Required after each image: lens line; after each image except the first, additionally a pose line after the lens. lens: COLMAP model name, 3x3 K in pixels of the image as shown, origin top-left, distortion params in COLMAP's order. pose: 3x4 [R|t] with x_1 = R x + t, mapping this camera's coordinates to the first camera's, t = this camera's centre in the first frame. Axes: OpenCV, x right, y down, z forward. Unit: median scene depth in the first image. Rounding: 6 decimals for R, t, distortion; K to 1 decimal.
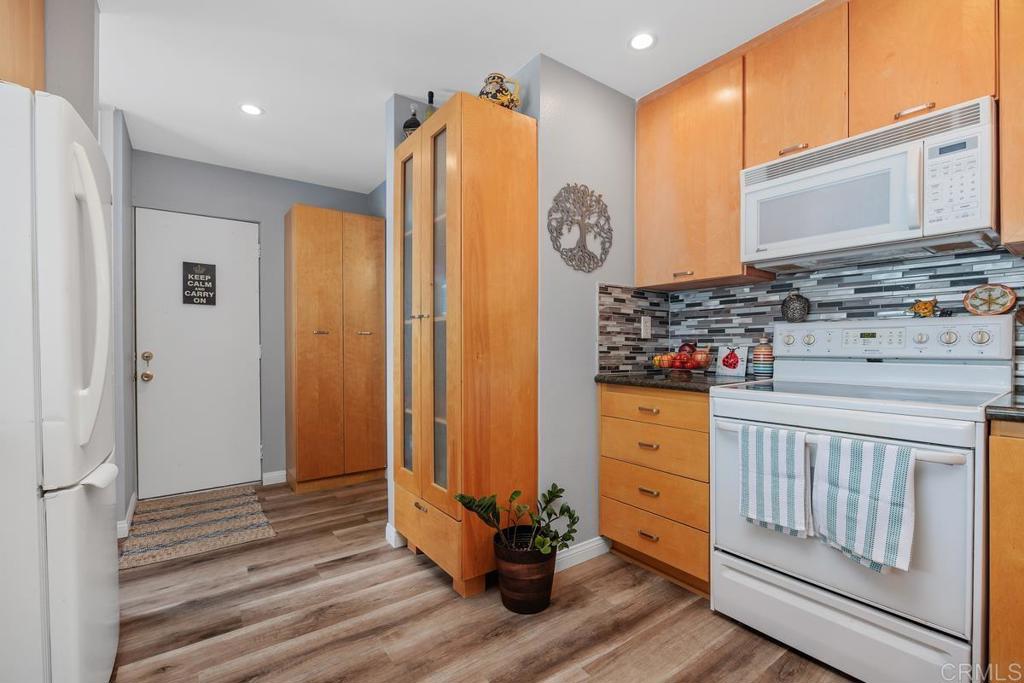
lens RADIAL K [[463.0, 0, 507.2], [0, 463.0, 344.5], [0, 0, 1]] dist [-0.007550, 0.000070]
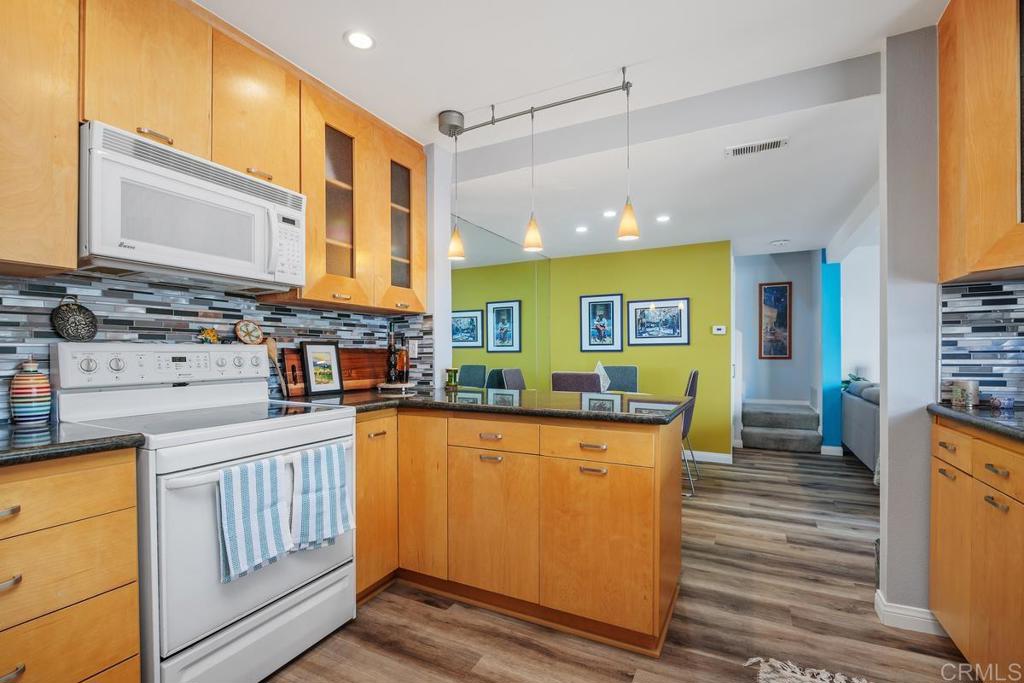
lens RADIAL K [[459.7, 0, 514.2], [0, 459.7, 353.3], [0, 0, 1]] dist [-0.017854, 0.000375]
pose [[-0.473922, 0.002545, 0.880563, -0.331834], [0.002684, 0.999995, -0.001445, -0.023707], [-0.880563, 0.001678, -0.473926, 0.670933]]
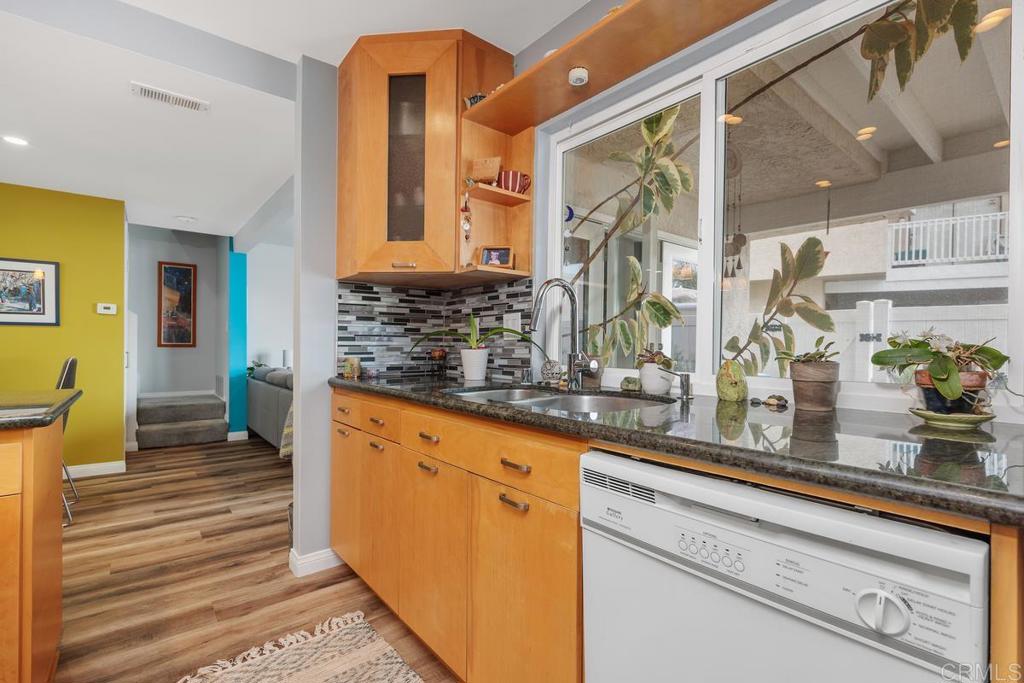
lens RADIAL K [[463.0, 0, 513.3], [0, 463.0, 347.3], [0, 0, 1]] dist [-0.007550, 0.000070]
pose [[-0.996581, -0.003014, -0.082563, -0.282931], [-0.003463, 0.999980, 0.005305, -0.004891], [0.082545, 0.005573, -0.996572, 0.661680]]
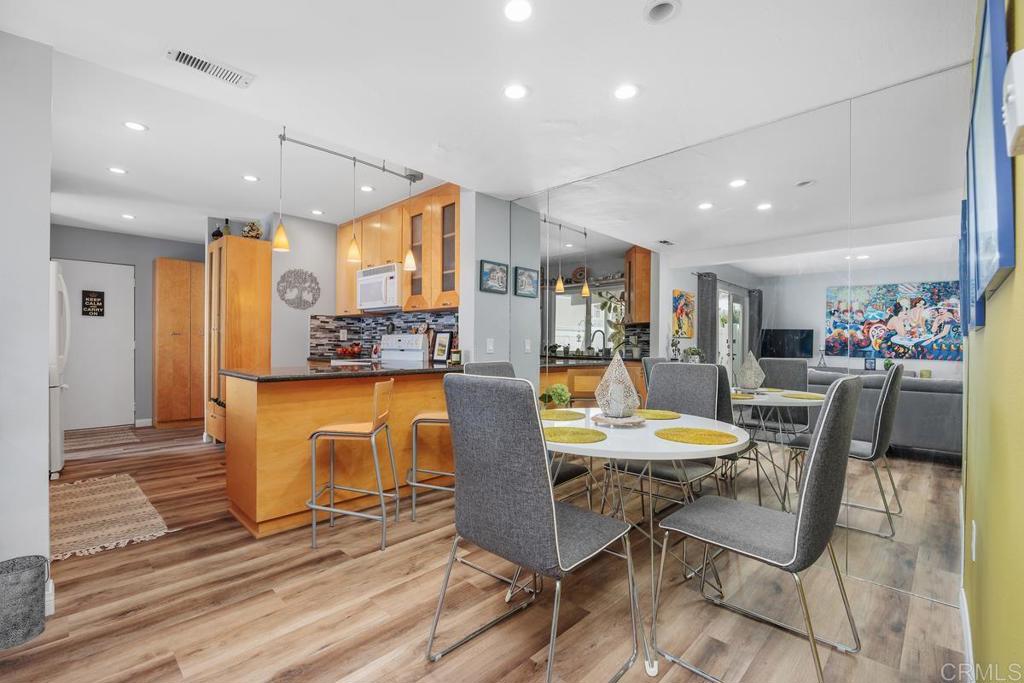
lens RADIAL K [[459.7, 0, 514.8], [0, 459.7, 345.3], [0, 0, 1]] dist [-0.009101, -0.001308]
pose [[0.982656, 0.011056, 0.185106, 0.757540], [-0.011787, 0.999926, 0.002851, -0.006403], [-0.185061, -0.004983, 0.982714, -1.297141]]
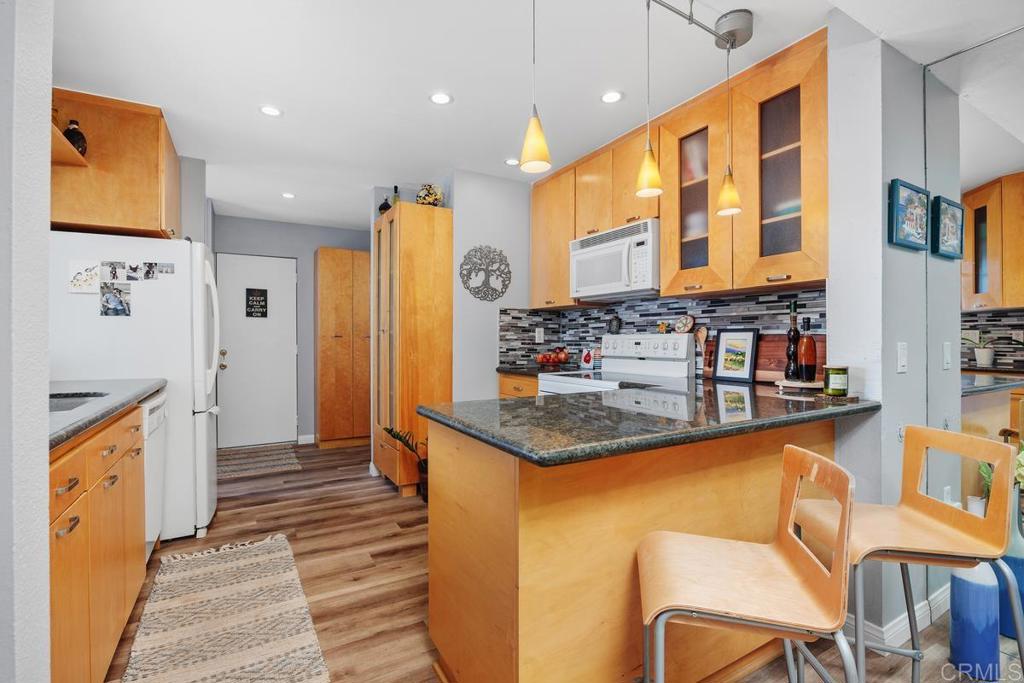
lens RADIAL K [[476.3, 0, 505.8], [0, 476.3, 337.1], [0, 0, 1]] dist [-0.008381, 0.001009]
pose [[0.994668, 0.001537, -0.103121, 0.394455], [-0.002001, 0.999988, -0.004391, -0.027781], [0.103113, 0.004574, 0.994659, -0.599807]]
